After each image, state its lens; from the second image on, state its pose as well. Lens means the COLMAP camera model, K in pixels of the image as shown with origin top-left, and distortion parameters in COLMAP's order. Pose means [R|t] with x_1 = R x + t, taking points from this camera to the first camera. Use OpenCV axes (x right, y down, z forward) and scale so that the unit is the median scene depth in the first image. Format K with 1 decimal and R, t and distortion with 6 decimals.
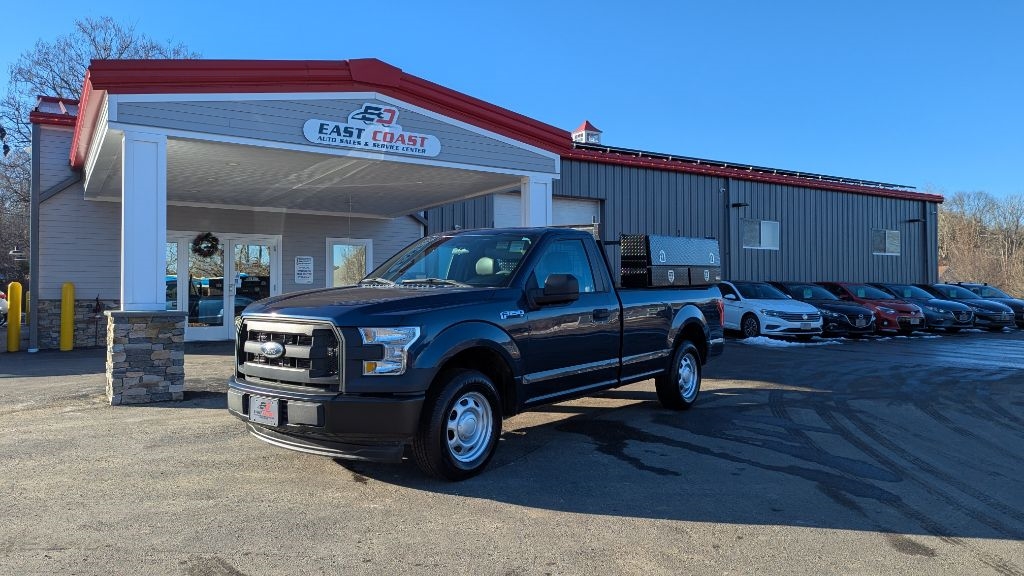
lens RADIAL K [[714.9, 0, 518.3], [0, 714.9, 288.4], [0, 0, 1]] dist [0.052557, -0.047162]
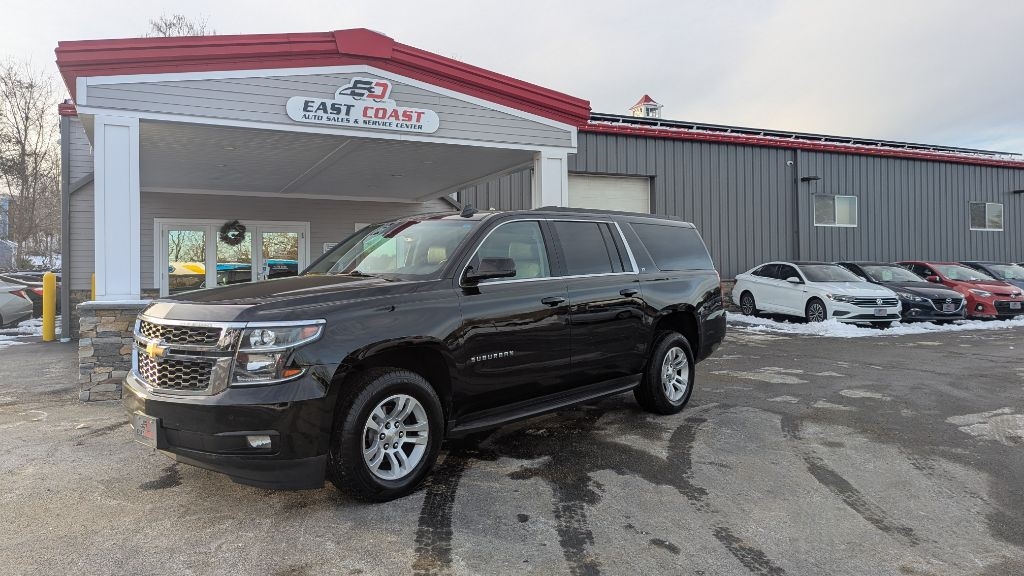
lens RADIAL K [[714.9, 0, 506.5], [0, 714.9, 278.6], [0, 0, 1]] dist [0.052557, -0.047162]
pose [[0.991901, -0.009567, -0.126653, 0.095056], [0.010712, 0.999908, 0.008364, -0.002805], [0.126561, -0.009653, 0.991912, 0.096639]]
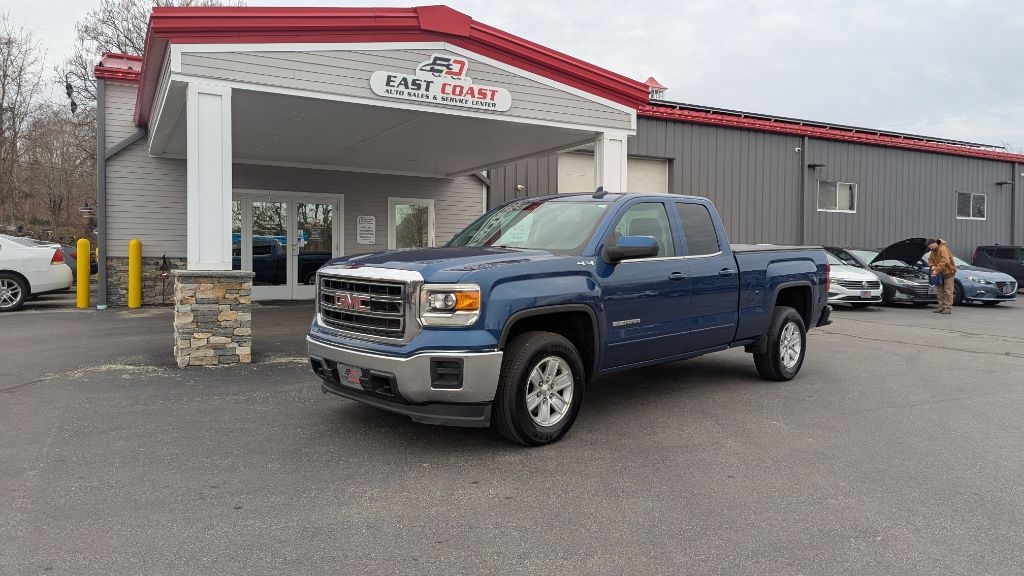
lens RADIAL K [[714.9, 0, 528.3], [0, 714.9, 286.7], [0, 0, 1]] dist [0.052557, -0.047162]
pose [[0.998136, 0.014612, -0.059261, -0.027438], [-0.011610, 0.998647, 0.050686, -0.000902], [0.059922, -0.049904, 0.996955, 0.047443]]
